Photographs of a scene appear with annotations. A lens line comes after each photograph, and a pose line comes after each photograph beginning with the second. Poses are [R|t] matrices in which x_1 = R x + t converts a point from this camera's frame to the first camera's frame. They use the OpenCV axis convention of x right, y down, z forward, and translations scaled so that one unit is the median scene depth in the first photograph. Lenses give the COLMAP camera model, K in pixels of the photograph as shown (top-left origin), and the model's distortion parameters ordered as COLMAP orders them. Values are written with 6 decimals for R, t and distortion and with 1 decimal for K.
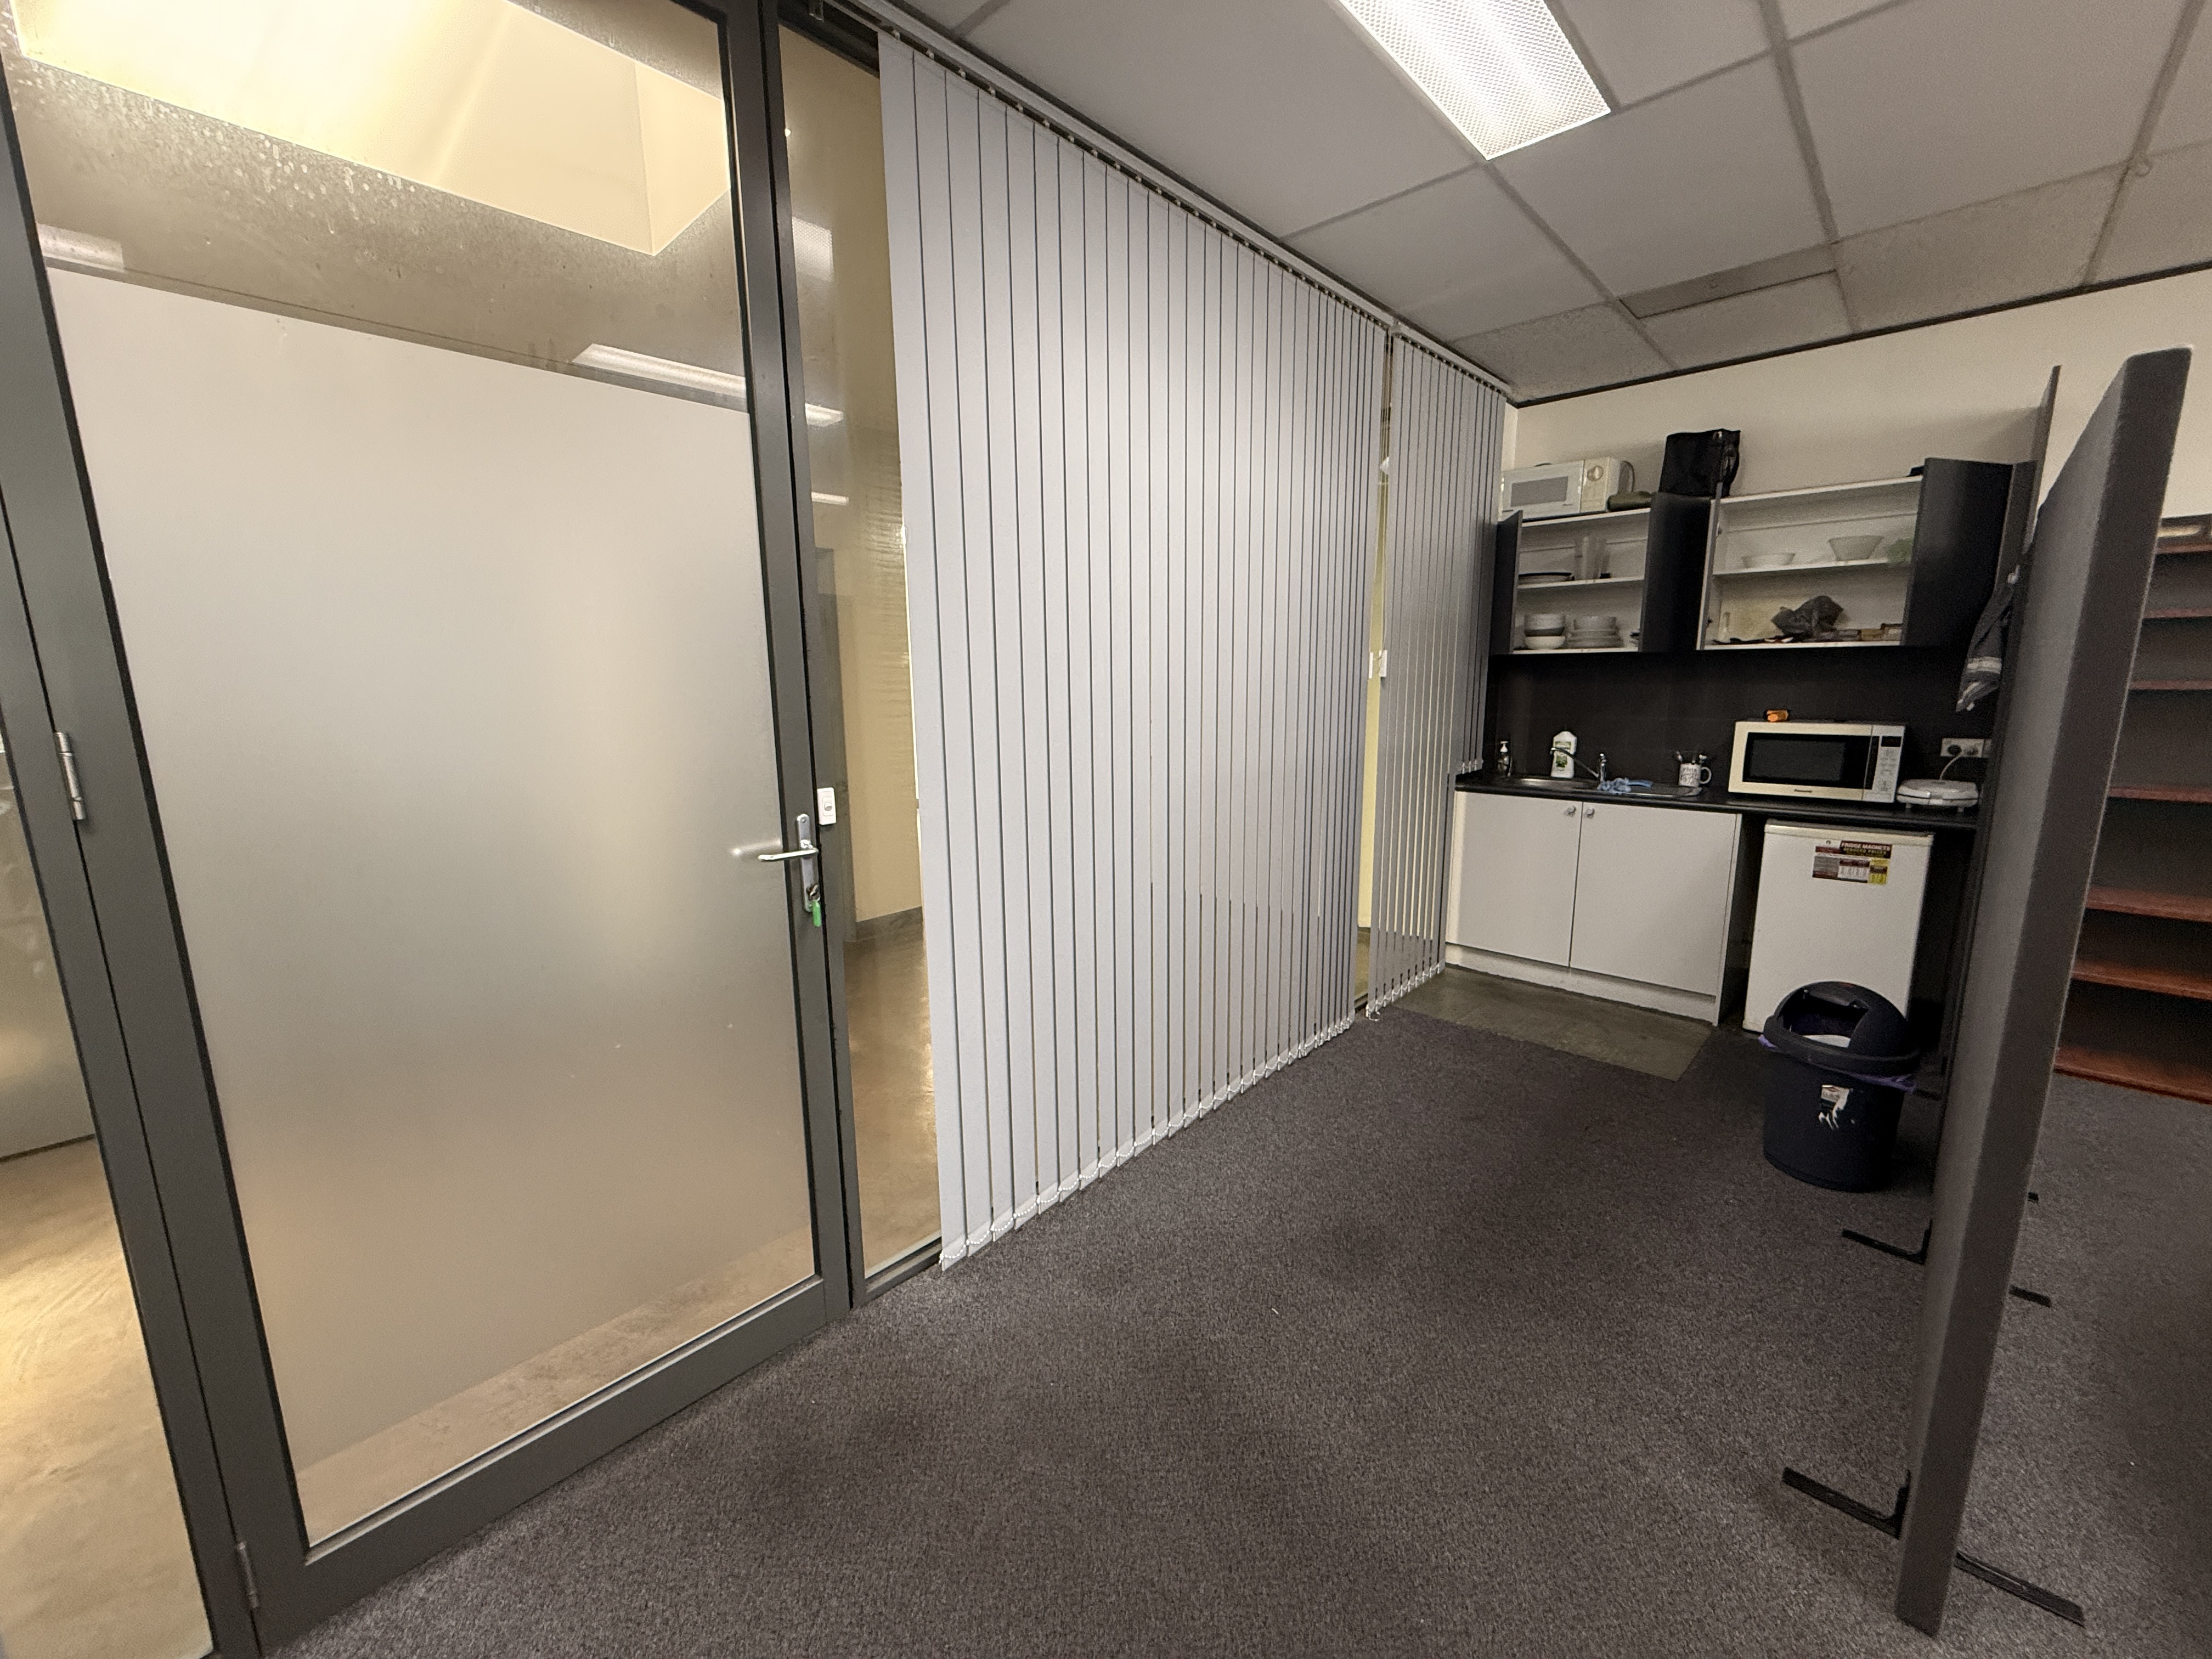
lens RADIAL K [[882.4, 0, 1104.9], [0, 882.4, 839.5], [0, 0, 1]] dist [0.003545, -0.000164]
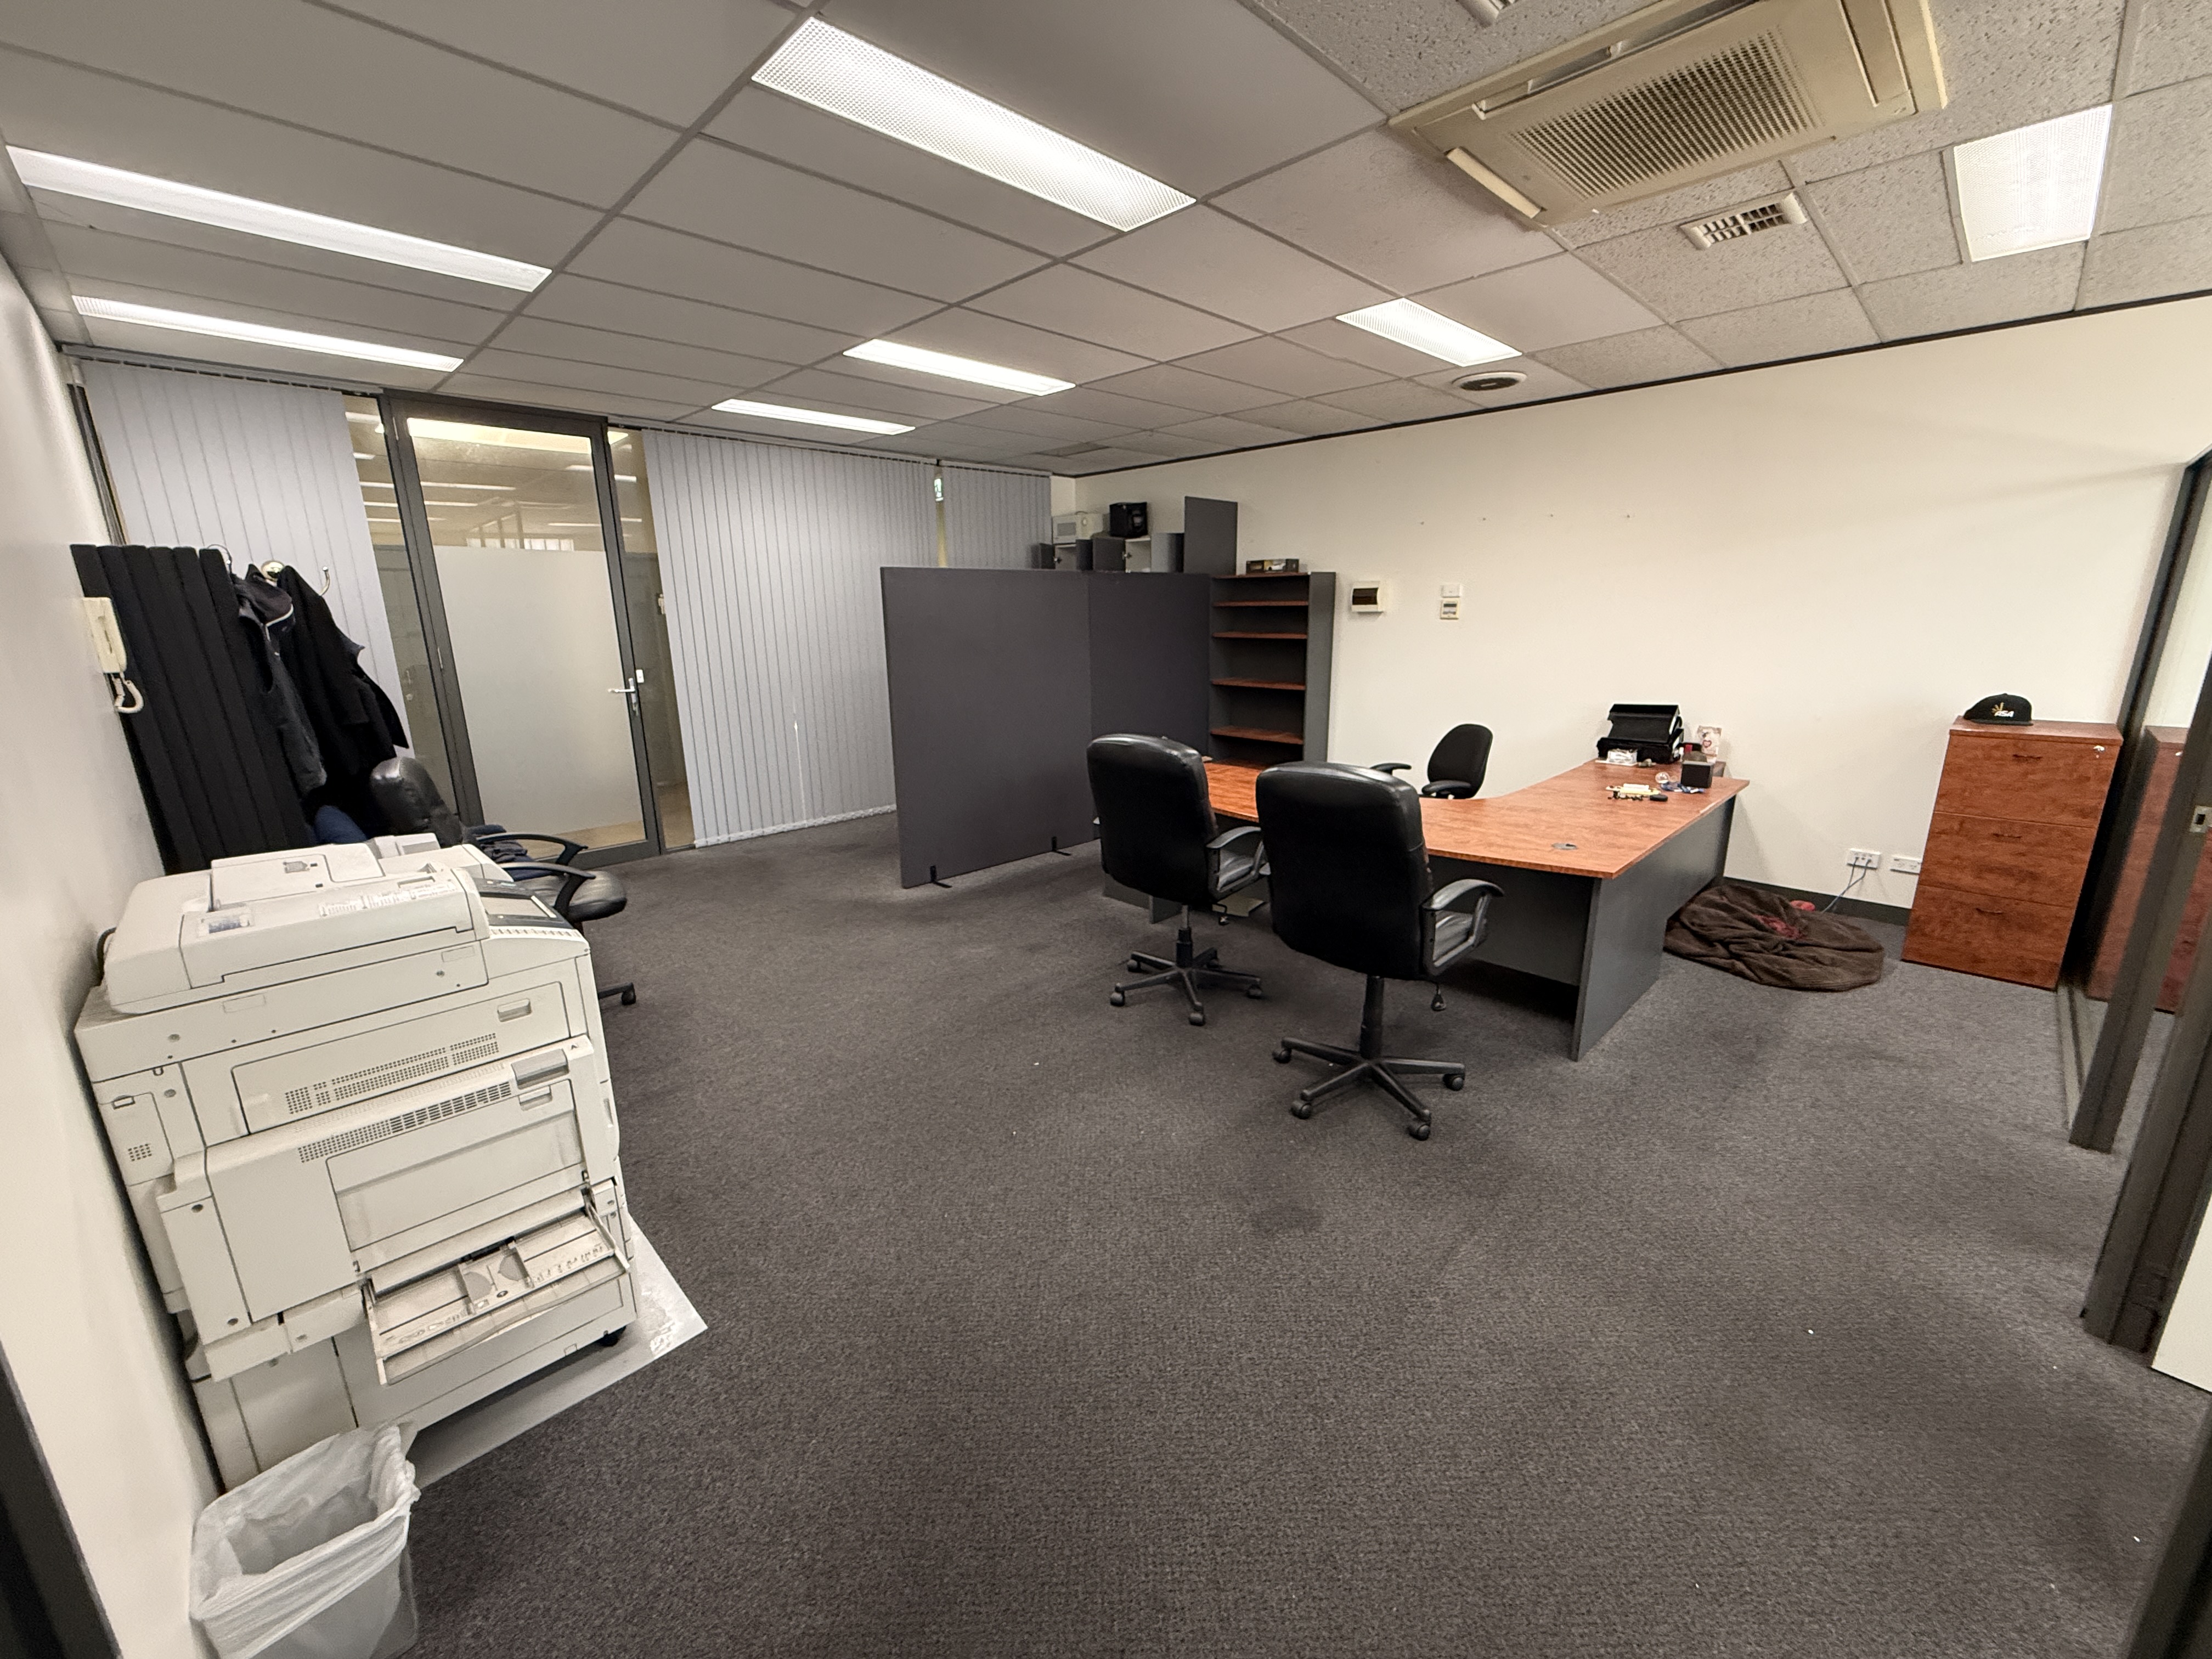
lens RADIAL K [[882.4, 0, 1087.8], [0, 882.4, 831.4], [0, 0, 1]] dist [0.003545, -0.000164]
pose [[0.999118, 0.007393, -0.041333, 1.386687], [-0.005110, 0.998470, 0.055055, 0.328632], [0.041677, -0.054795, 0.997627, -2.050307]]
